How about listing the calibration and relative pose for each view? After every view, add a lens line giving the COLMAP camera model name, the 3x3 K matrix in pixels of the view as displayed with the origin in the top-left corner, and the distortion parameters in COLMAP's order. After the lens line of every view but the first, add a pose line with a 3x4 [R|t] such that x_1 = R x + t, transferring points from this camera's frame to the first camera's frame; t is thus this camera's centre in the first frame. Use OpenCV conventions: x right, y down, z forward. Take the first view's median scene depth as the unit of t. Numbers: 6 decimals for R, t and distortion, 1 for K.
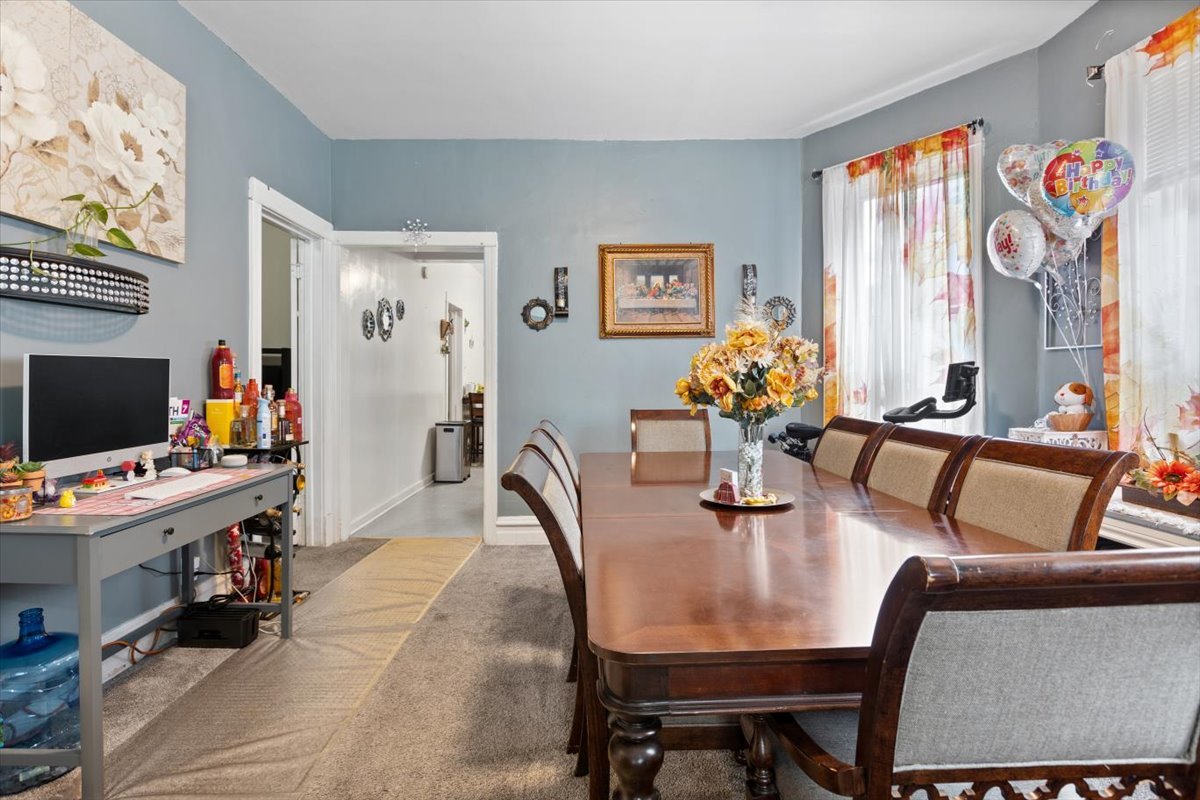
lens RADIAL K [[583.9, 0, 597.0], [0, 583.9, 382.9], [0, 0, 1]] dist [-0.000362, -0.000501]
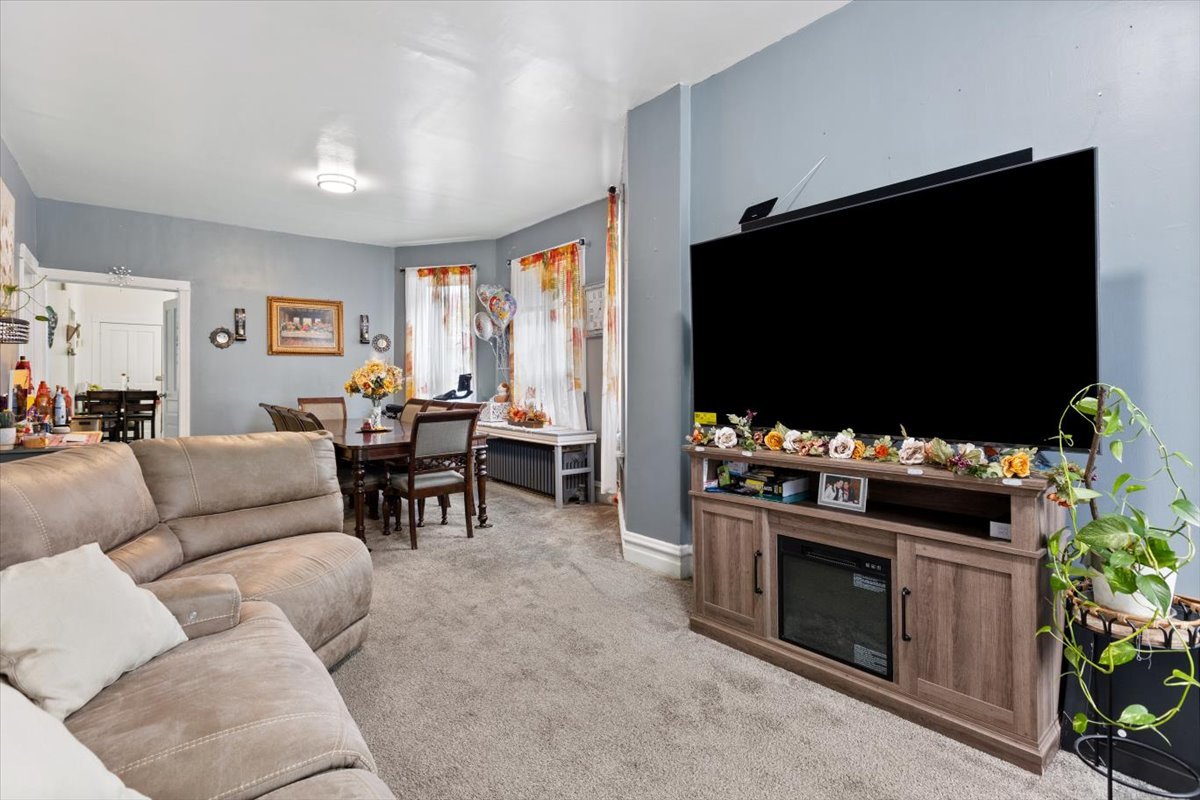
lens RADIAL K [[583.9, 0, 597.0], [0, 583.9, 382.9], [0, 0, 1]] dist [-0.000362, -0.000501]
pose [[0.777237, -0.000990, 0.629207, -0.364289], [-0.002314, 0.999987, 0.004433, -0.010962], [-0.629204, -0.004902, 0.777225, -0.977795]]
